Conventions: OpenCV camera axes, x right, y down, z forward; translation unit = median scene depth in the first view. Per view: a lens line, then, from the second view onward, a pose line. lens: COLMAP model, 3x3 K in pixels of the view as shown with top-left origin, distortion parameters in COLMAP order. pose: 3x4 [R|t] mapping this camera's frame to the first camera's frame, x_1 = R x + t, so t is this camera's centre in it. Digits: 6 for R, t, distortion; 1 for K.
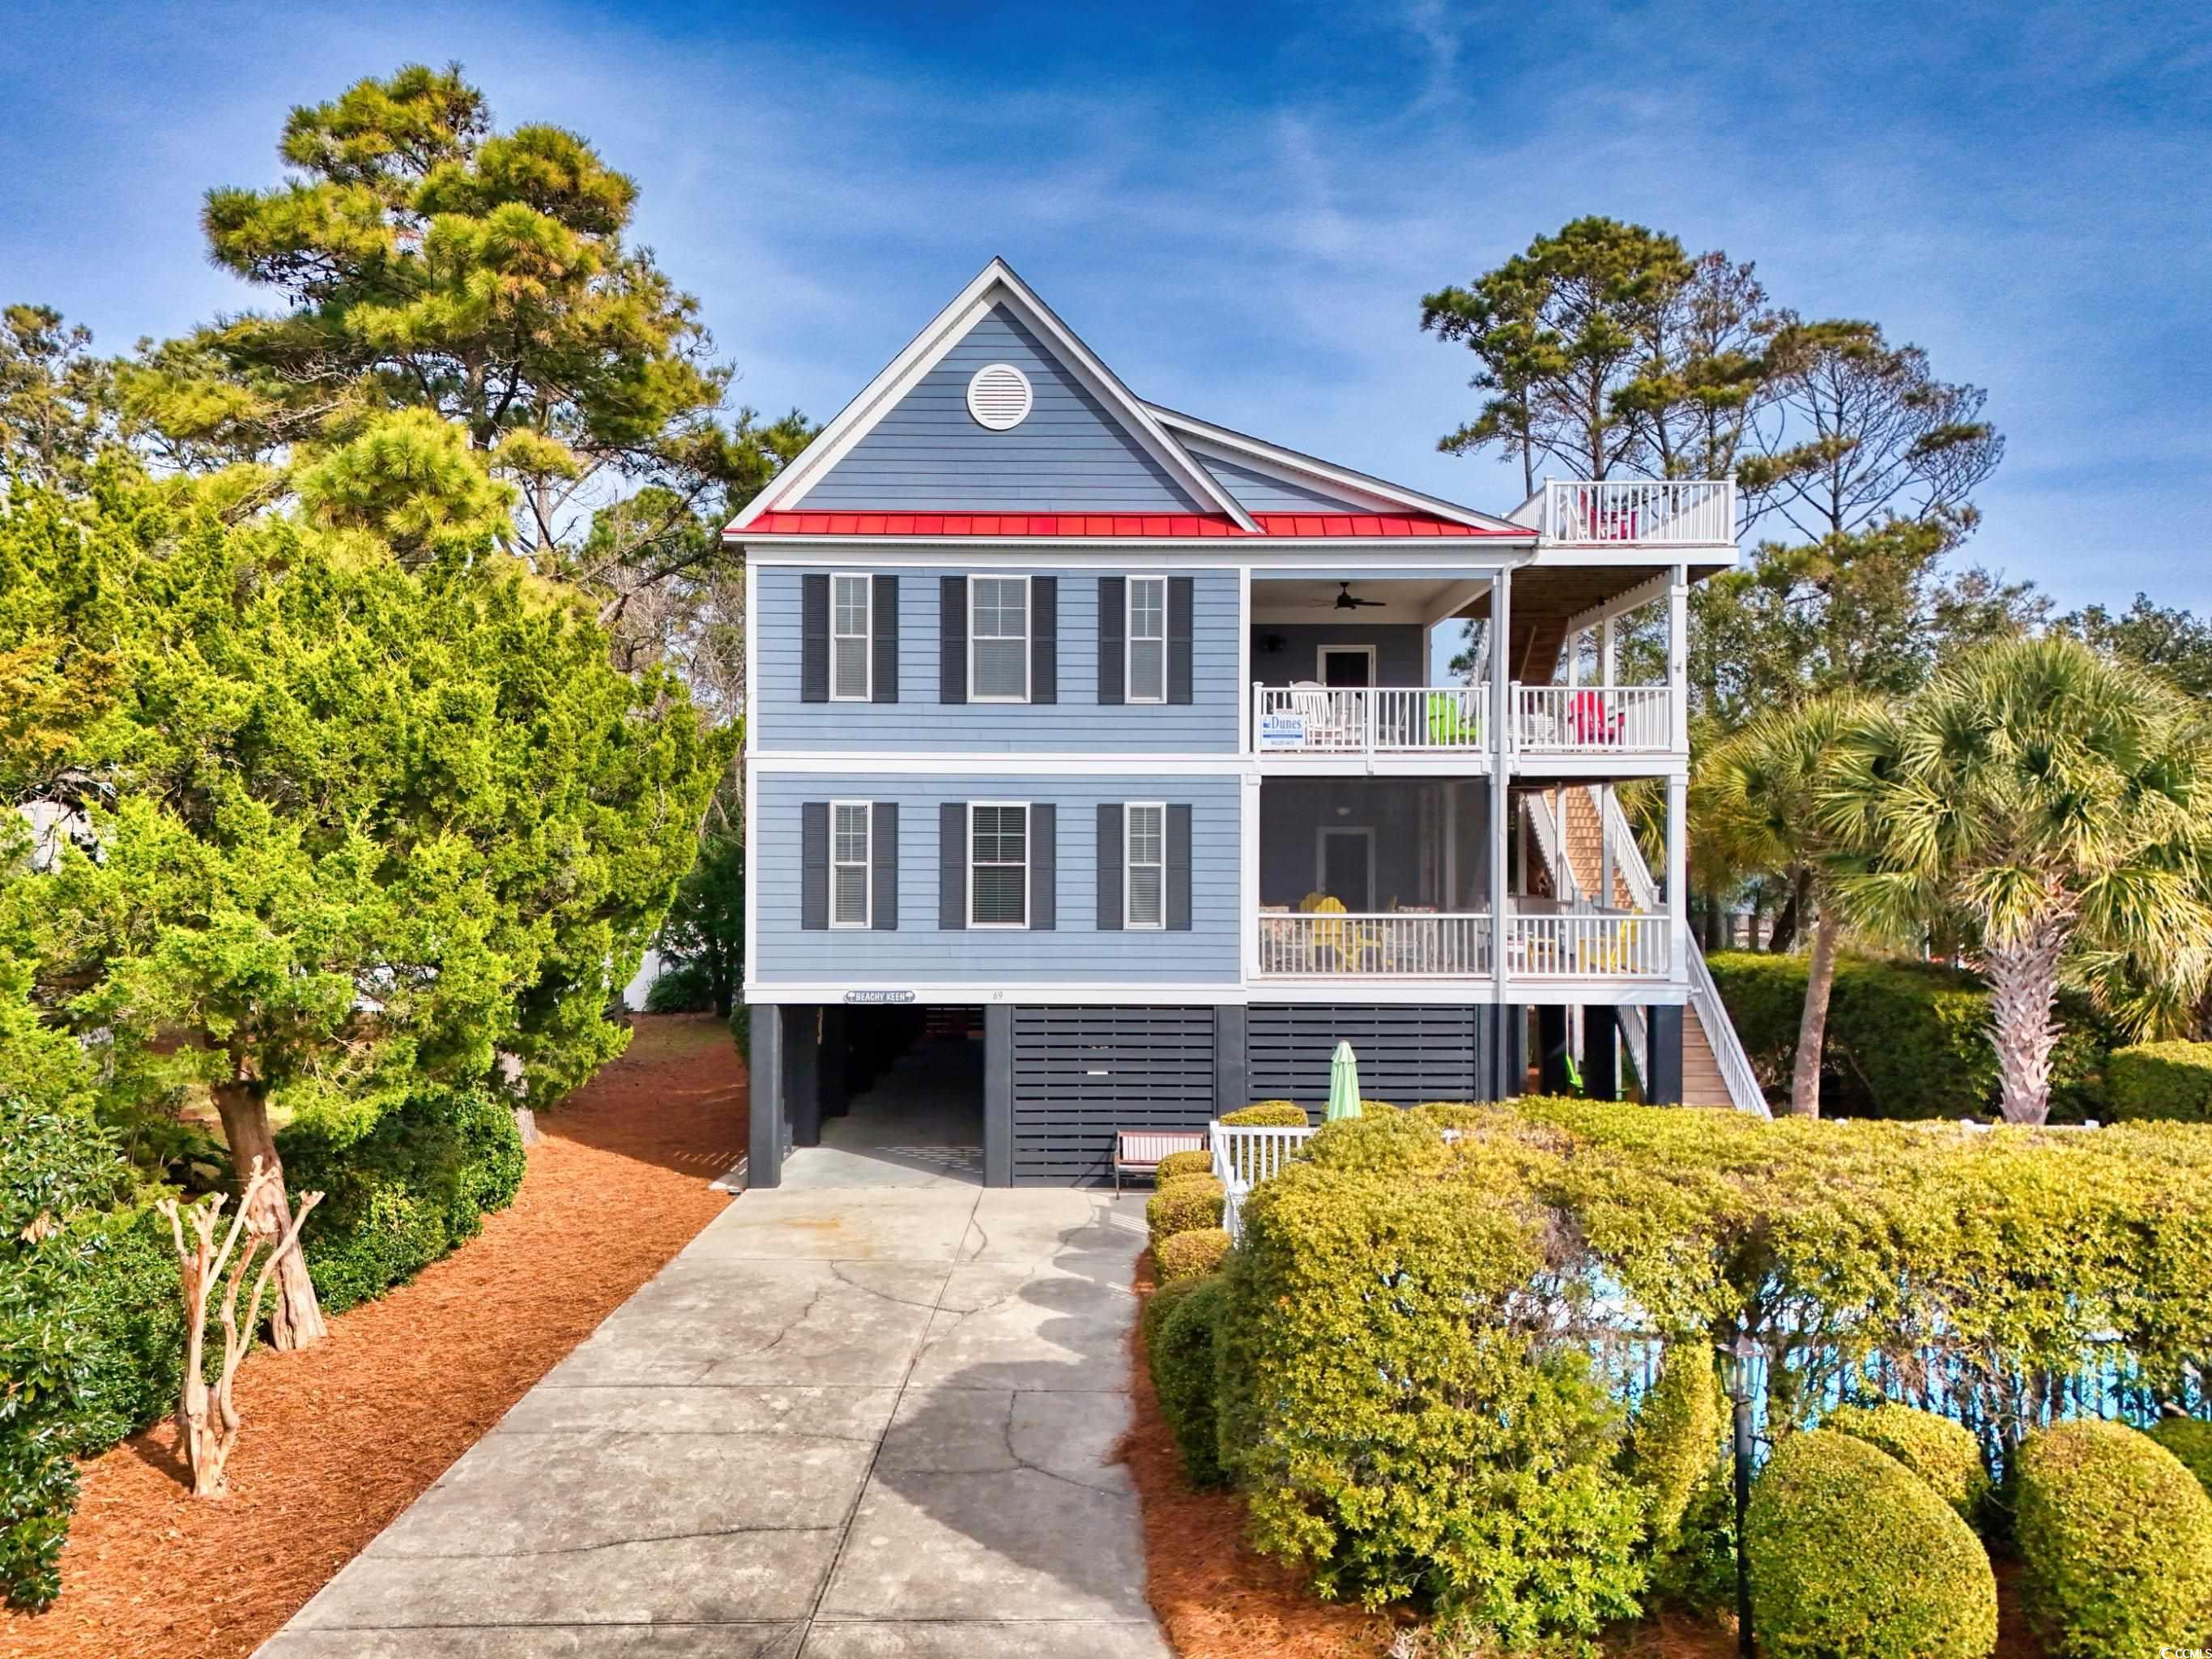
lens RADIAL K [[1622.3, 0, 1106.0], [0, 1622.3, 829.5], [0, 0, 1]] dist [0.097270, -0.087517]
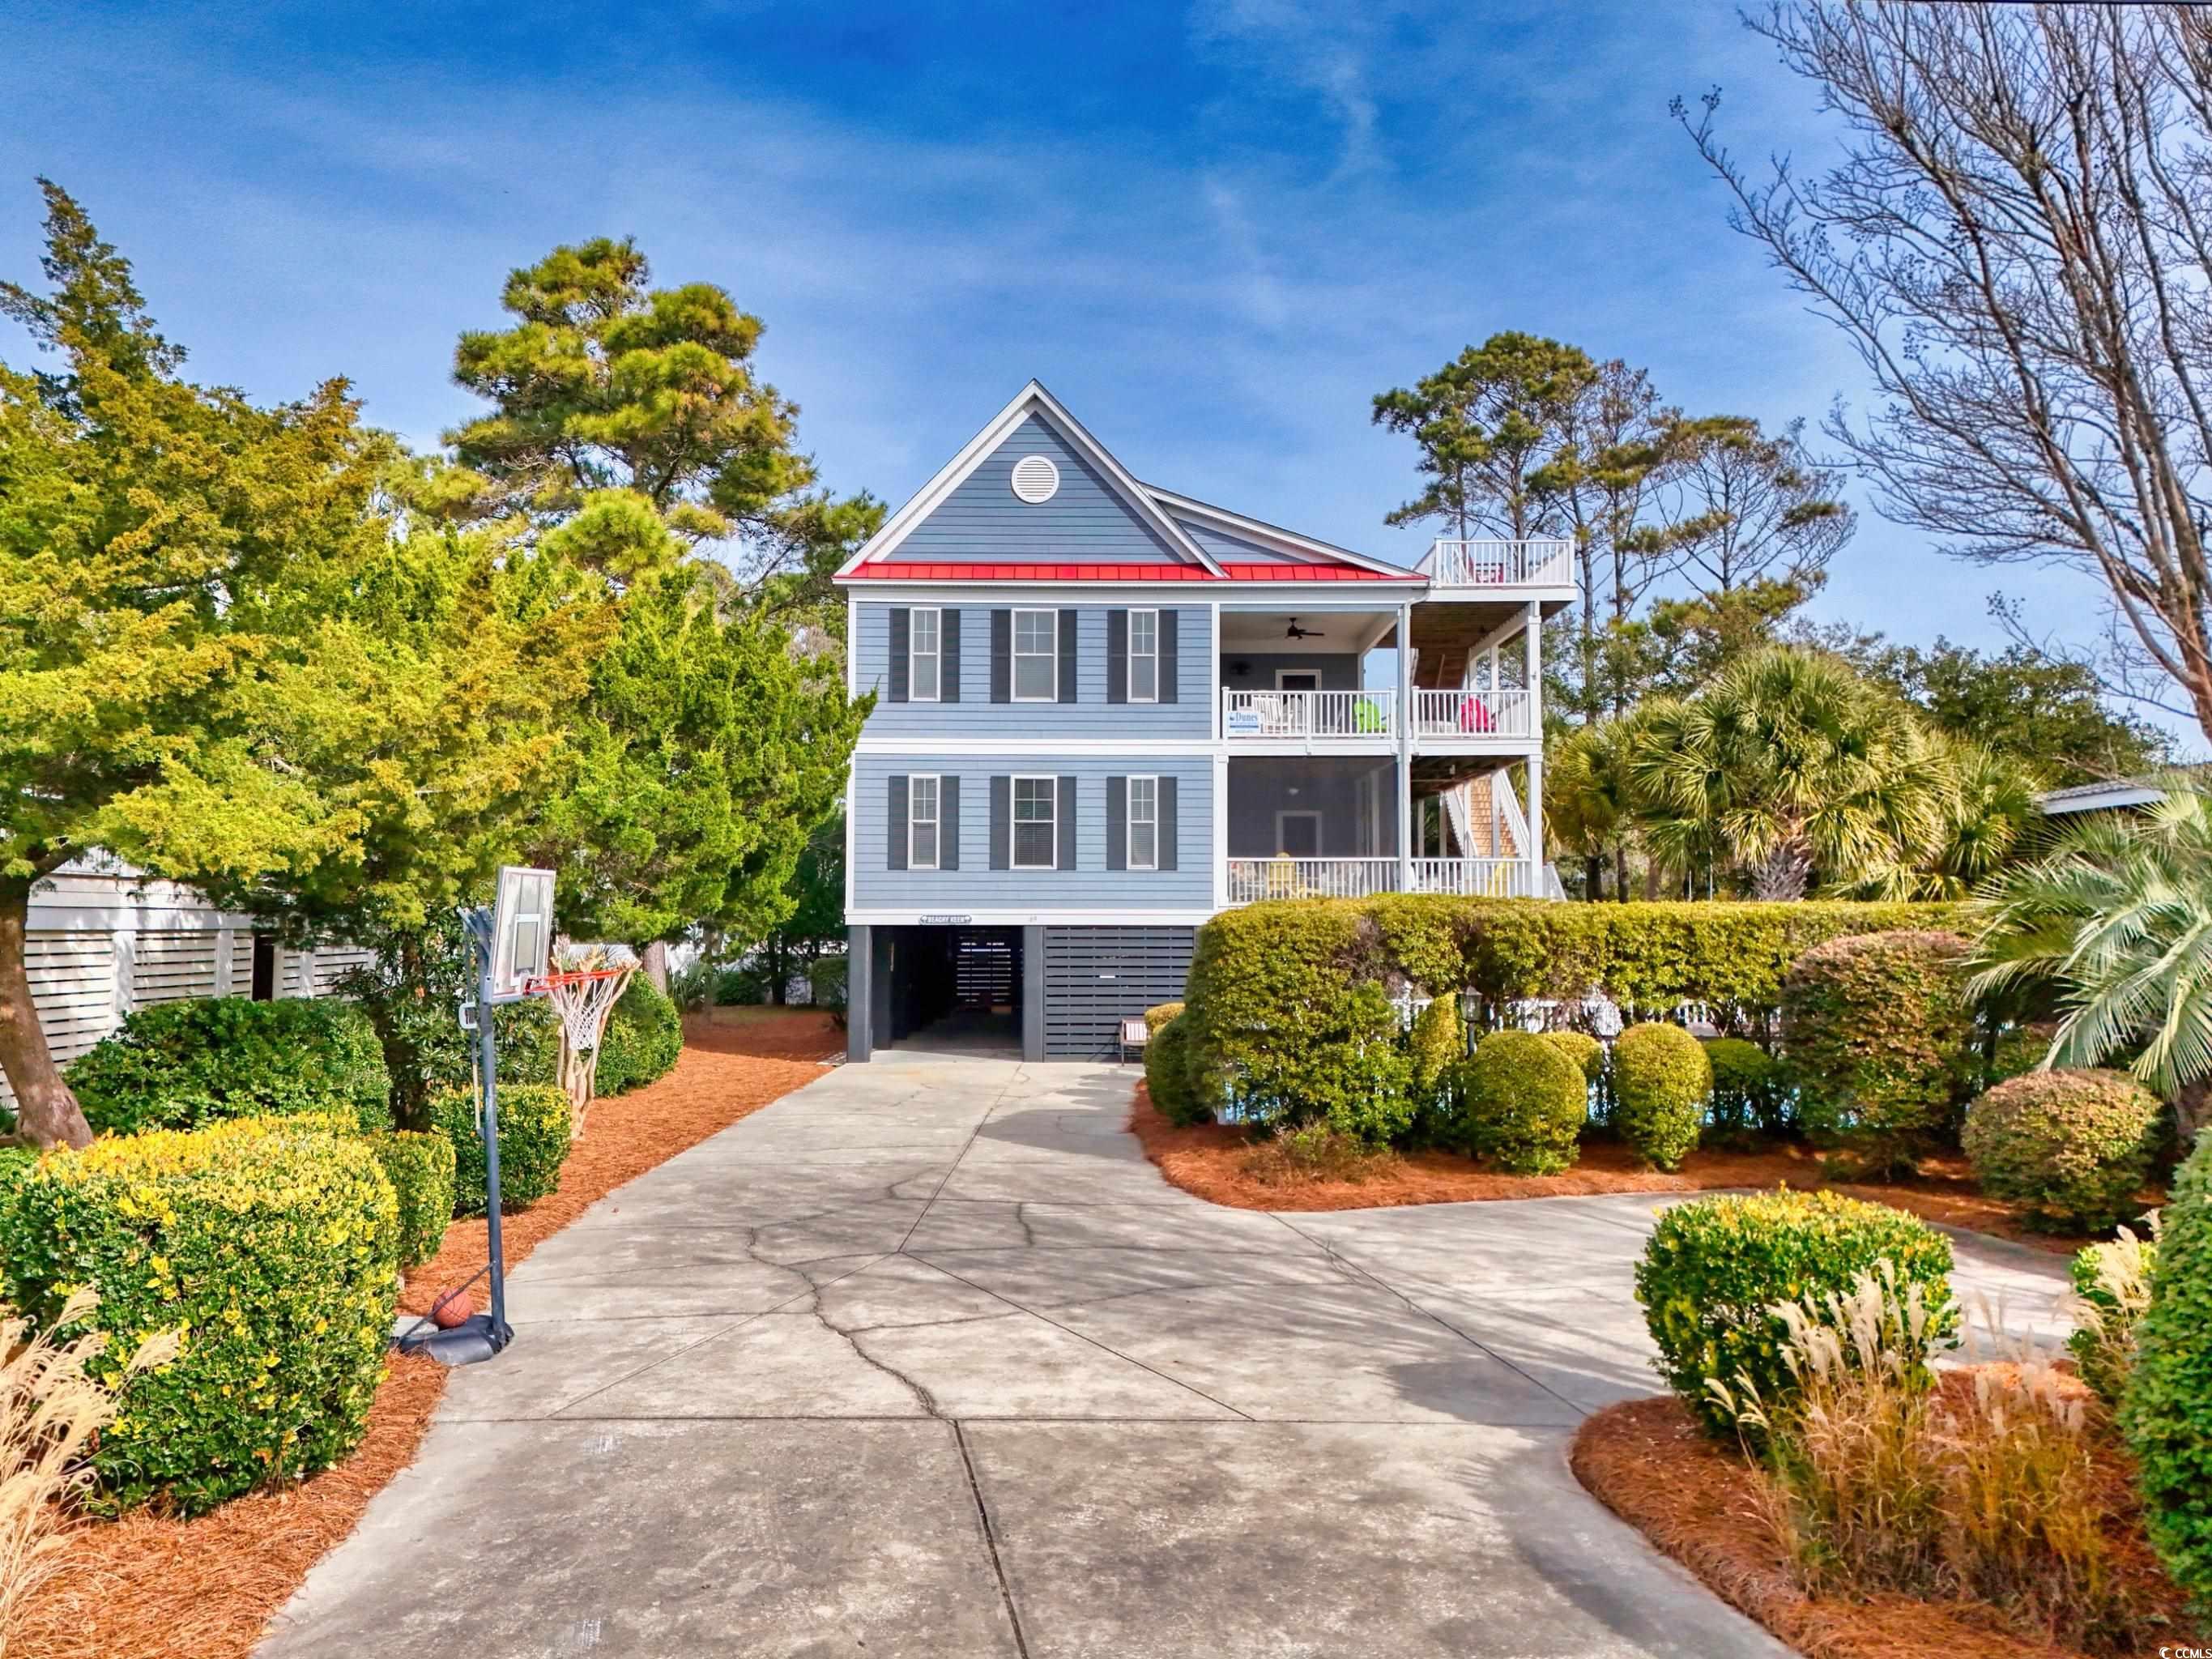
lens RADIAL K [[1643.3, 0, 1106.0], [0, 1643.3, 829.5], [0, 0, 1]] dist [0.148806, -0.257700]
pose [[0.999991, -0.001134, 0.003997, -0.011683], [0.001334, 0.998725, -0.050465, 0.096977], [-0.003934, 0.050470, 0.998718, -0.364100]]
